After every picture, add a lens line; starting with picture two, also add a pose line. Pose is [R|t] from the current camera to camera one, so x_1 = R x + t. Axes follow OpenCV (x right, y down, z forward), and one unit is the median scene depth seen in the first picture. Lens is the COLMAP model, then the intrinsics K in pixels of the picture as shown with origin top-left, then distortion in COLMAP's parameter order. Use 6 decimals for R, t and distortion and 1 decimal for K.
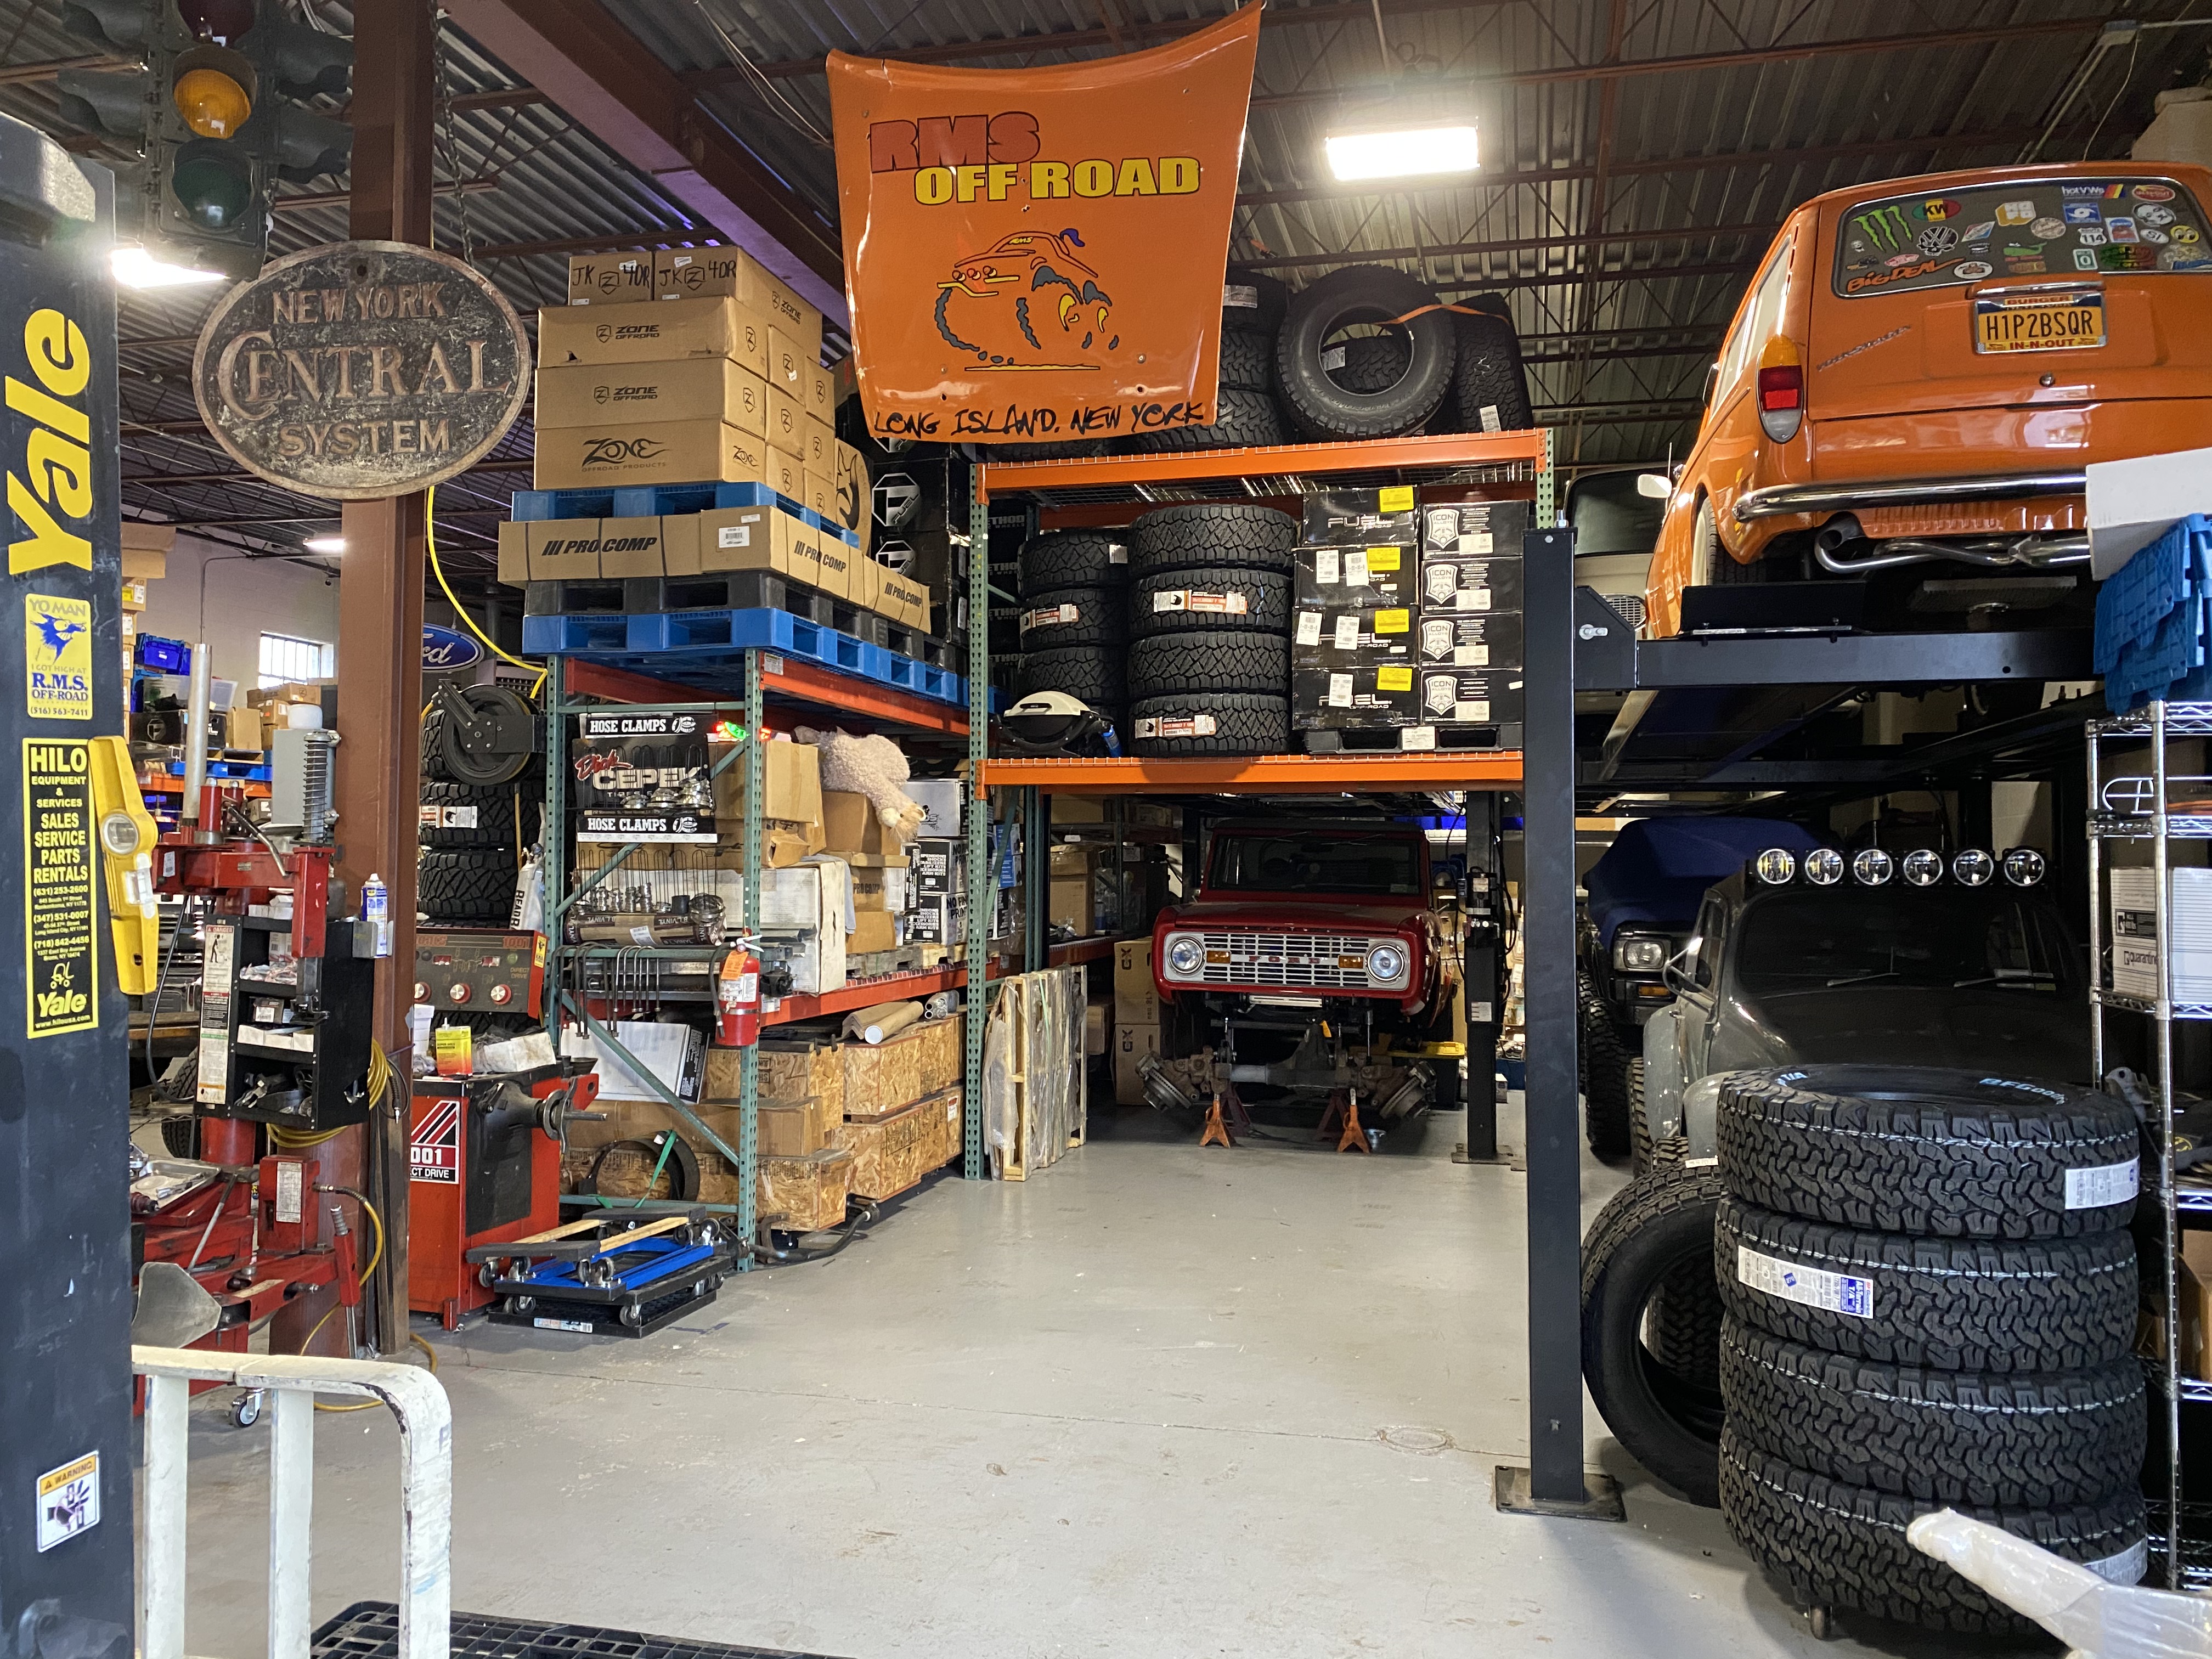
lens RADIAL K [[1677.7, 0, 1115.9], [0, 1677.7, 818.5], [0, 0, 1]] dist [0.000680, -0.010393]
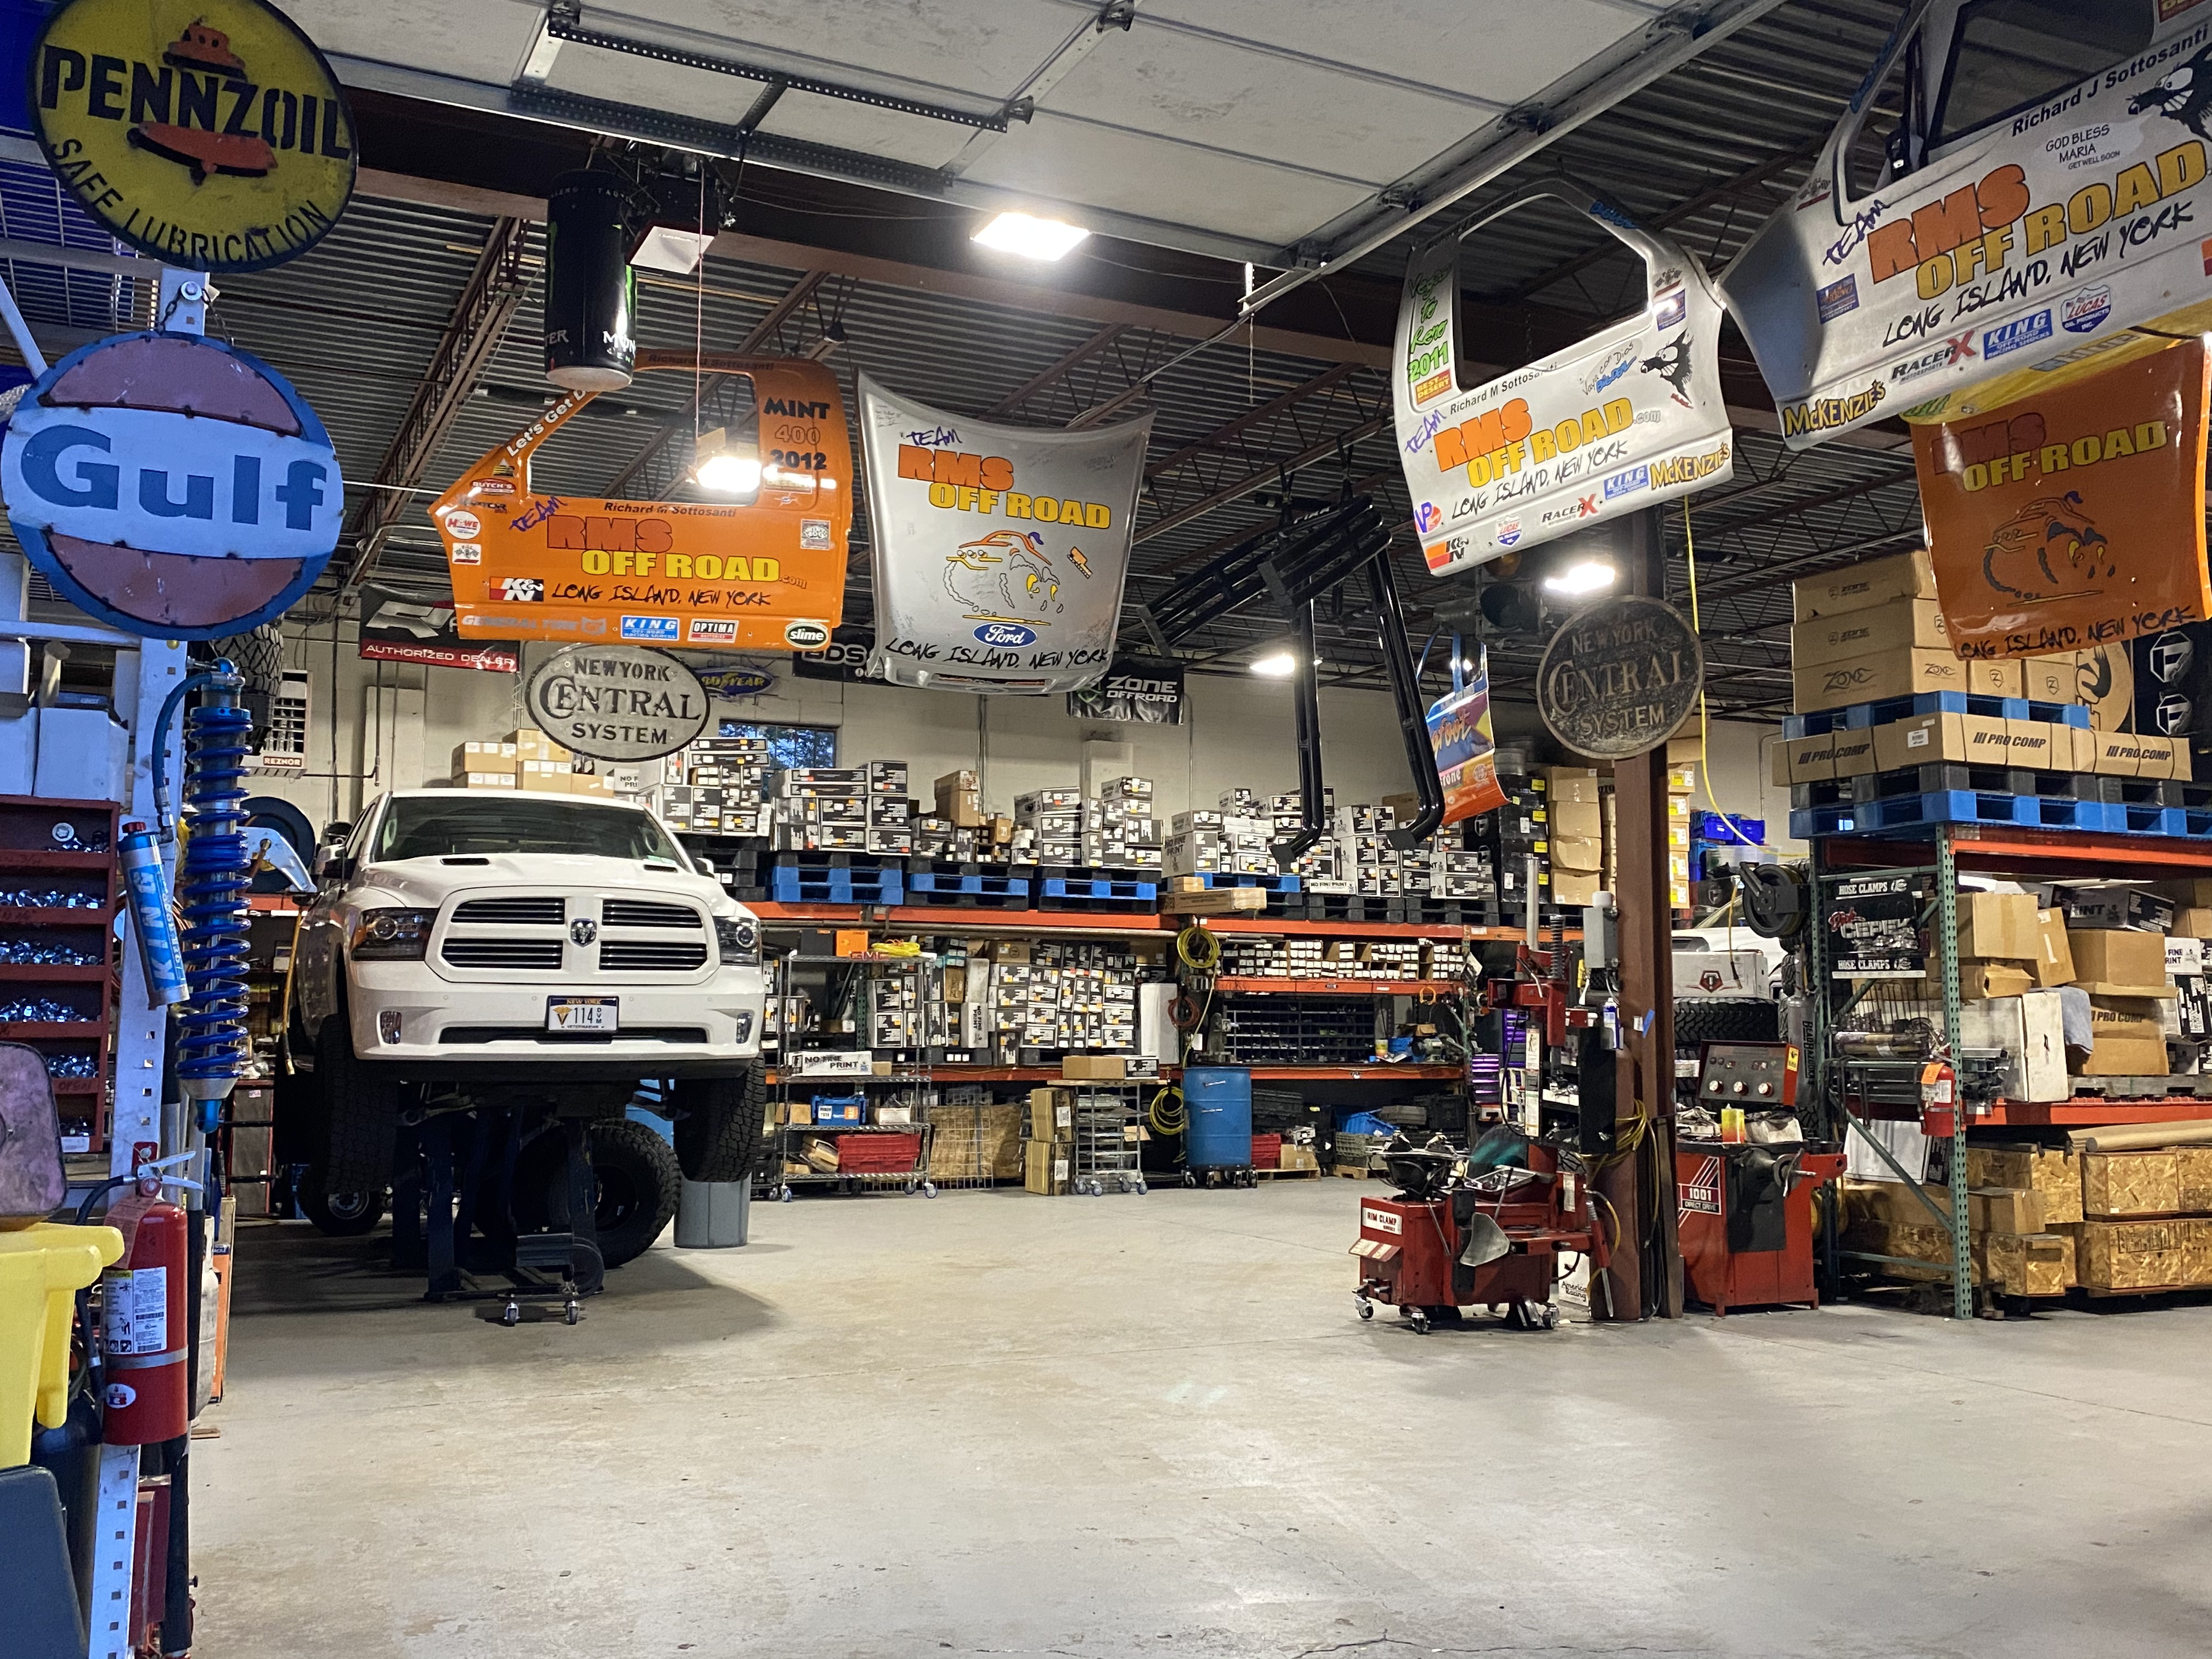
lens RADIAL K [[2023.1, 0, 1103.8], [0, 2023.1, 821.0], [0, 0, 1]] dist [0.011766, 0.000000]
pose [[0.625678, -0.078636, -0.776108, 0.581735], [0.022152, 0.996296, -0.083088, 0.010680], [0.779767, 0.034794, 0.625102, -0.454443]]
